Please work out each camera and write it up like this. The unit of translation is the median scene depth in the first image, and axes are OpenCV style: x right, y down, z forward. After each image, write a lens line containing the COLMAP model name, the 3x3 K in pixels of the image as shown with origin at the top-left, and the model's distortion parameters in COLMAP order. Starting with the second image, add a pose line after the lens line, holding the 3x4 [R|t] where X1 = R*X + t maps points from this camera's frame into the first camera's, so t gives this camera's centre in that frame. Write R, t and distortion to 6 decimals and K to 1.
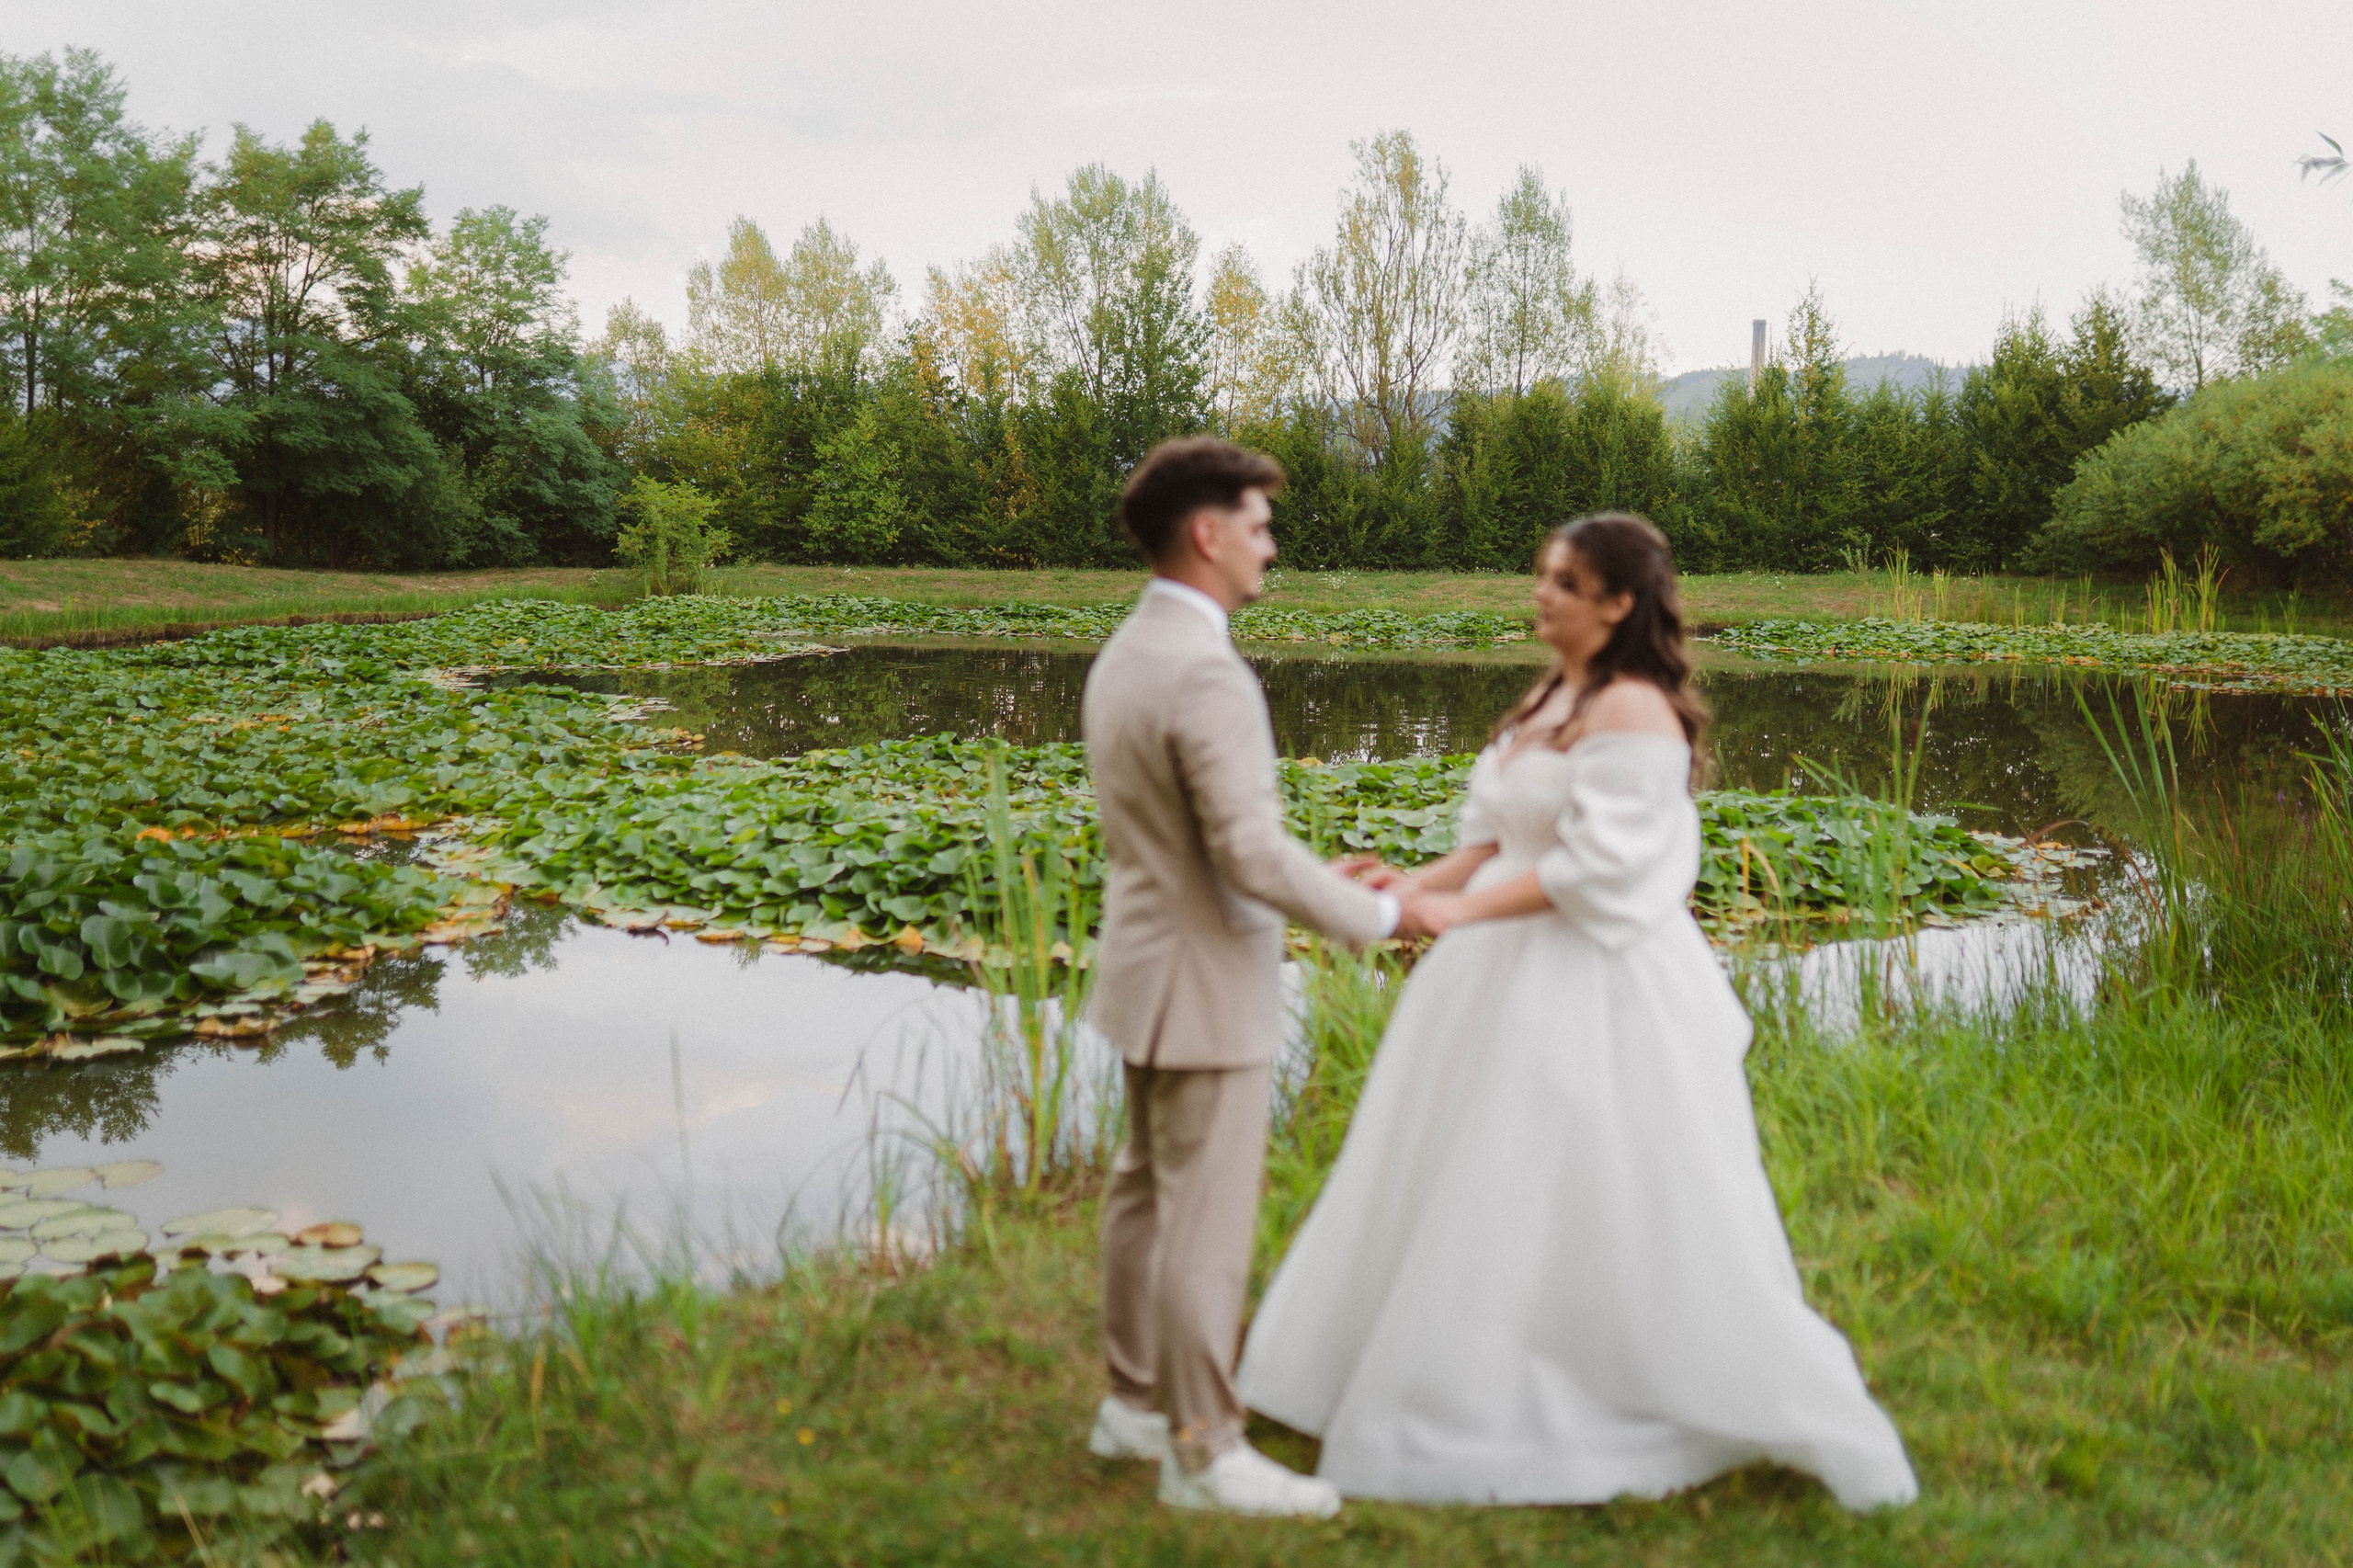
lens RADIAL K [[2500.1, 0, 1176.5], [0, 2500.1, 784.0], [0, 0, 1]] dist [0.001623, 0.012867]
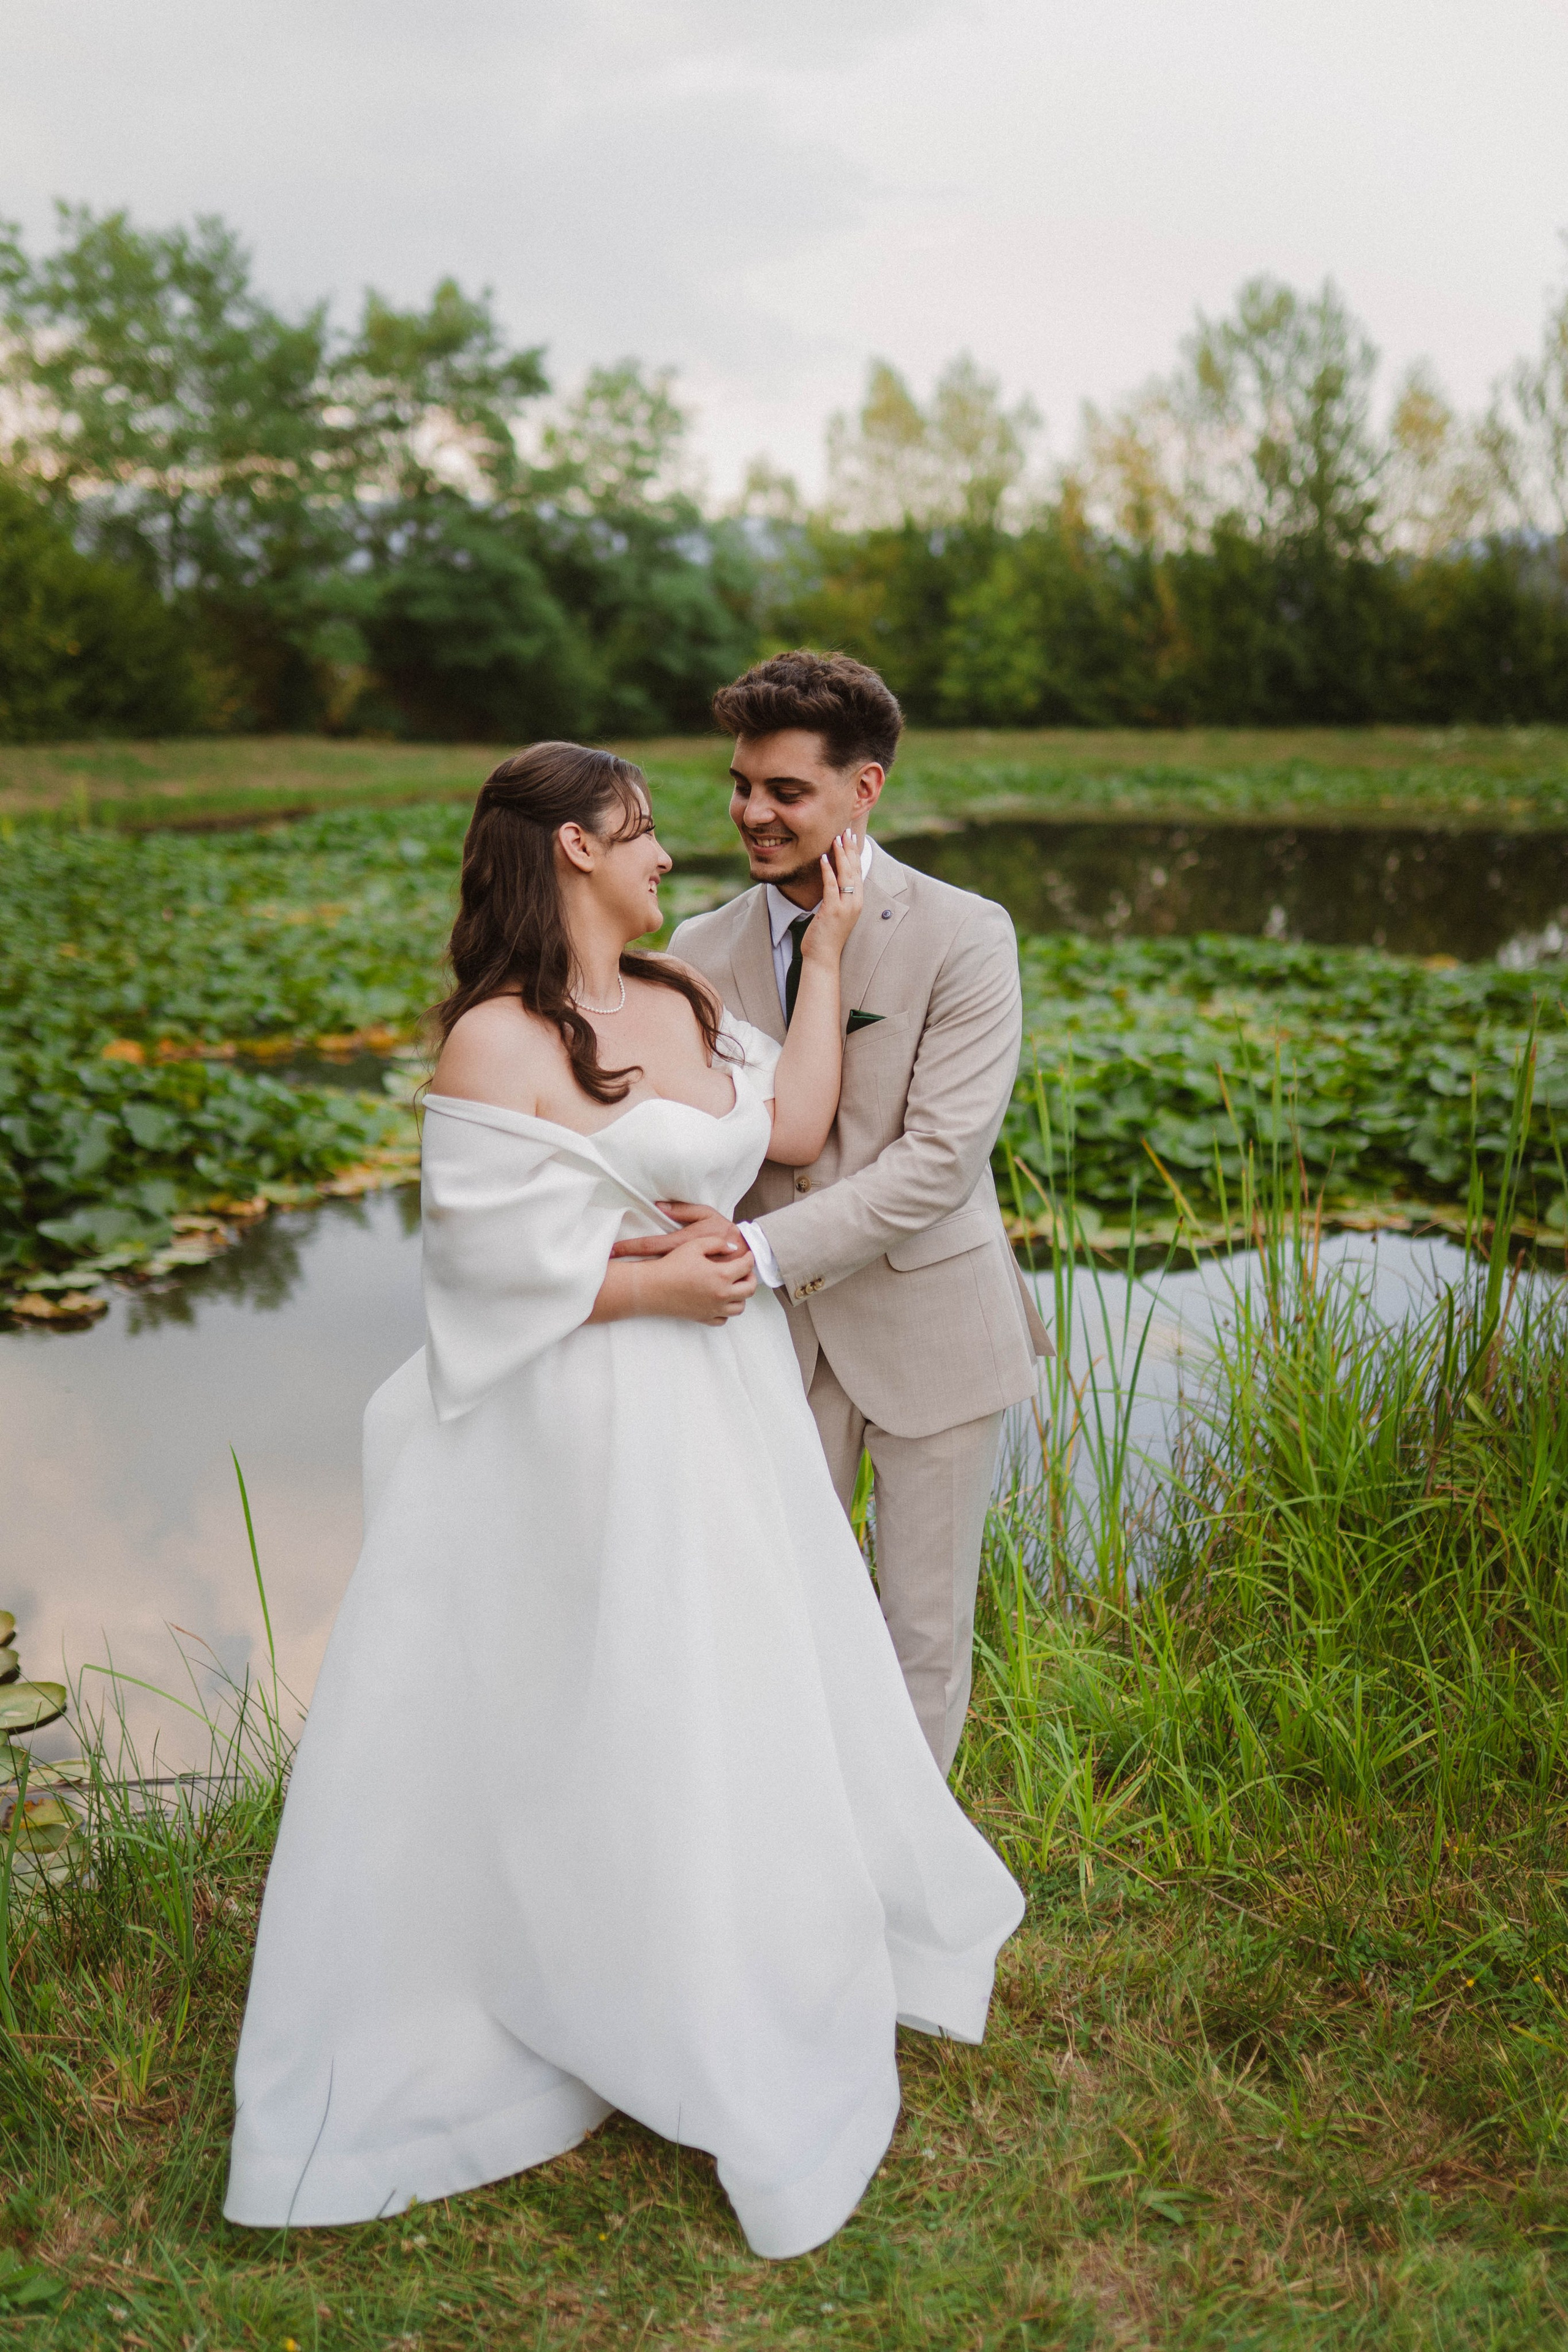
lens RADIAL K [[2416.9, 0, 815.1], [0, 2416.9, 1166.8], [0, 0, 1]] dist [-0.001265, 0.044376]
pose [[0.970229, 0.025296, -0.240866, 0.030615], [-0.002051, 0.995353, 0.096270, -0.012270], [0.242182, -0.092910, 0.965772, 0.096889]]
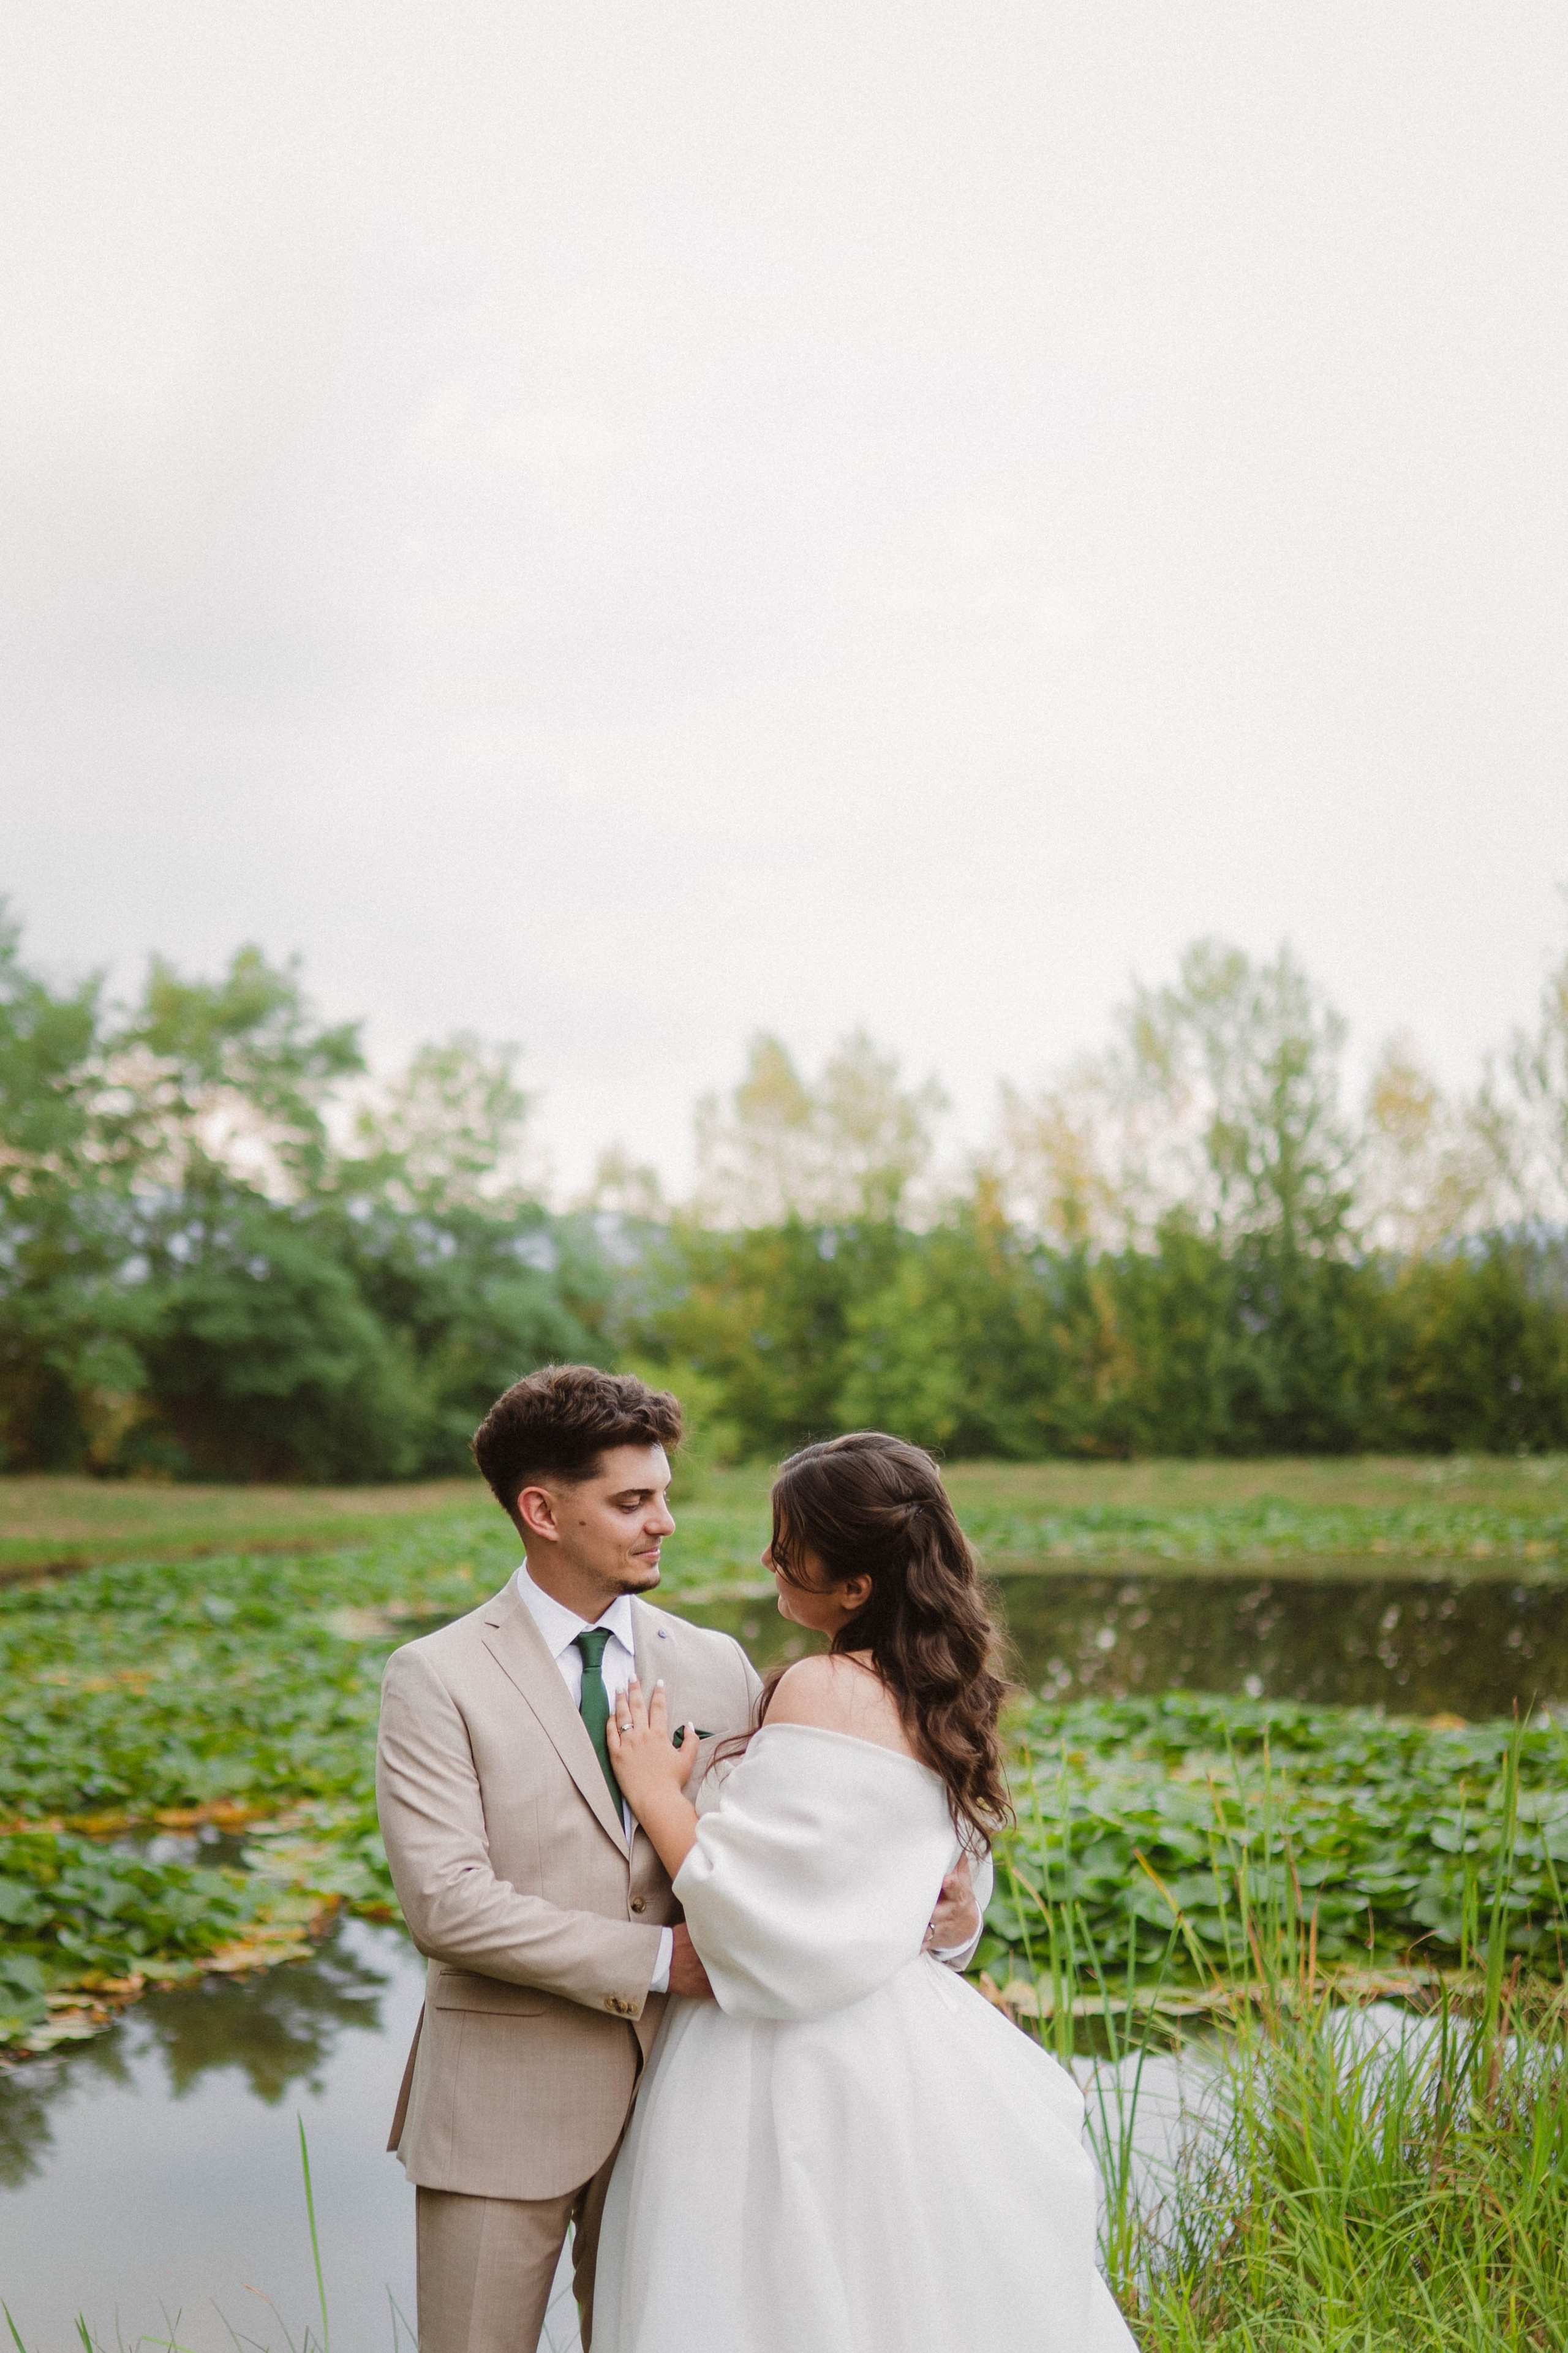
lens RADIAL K [[3212.8, 0, 663.6], [0, 3212.8, 1547.2], [0, 0, 1]] dist [0.009104, -0.011118]
pose [[0.972158, -0.018311, -0.233611, 0.033663], [0.004655, 0.998255, -0.058875, -0.004039], [0.234281, 0.056148, 0.970546, 0.019948]]
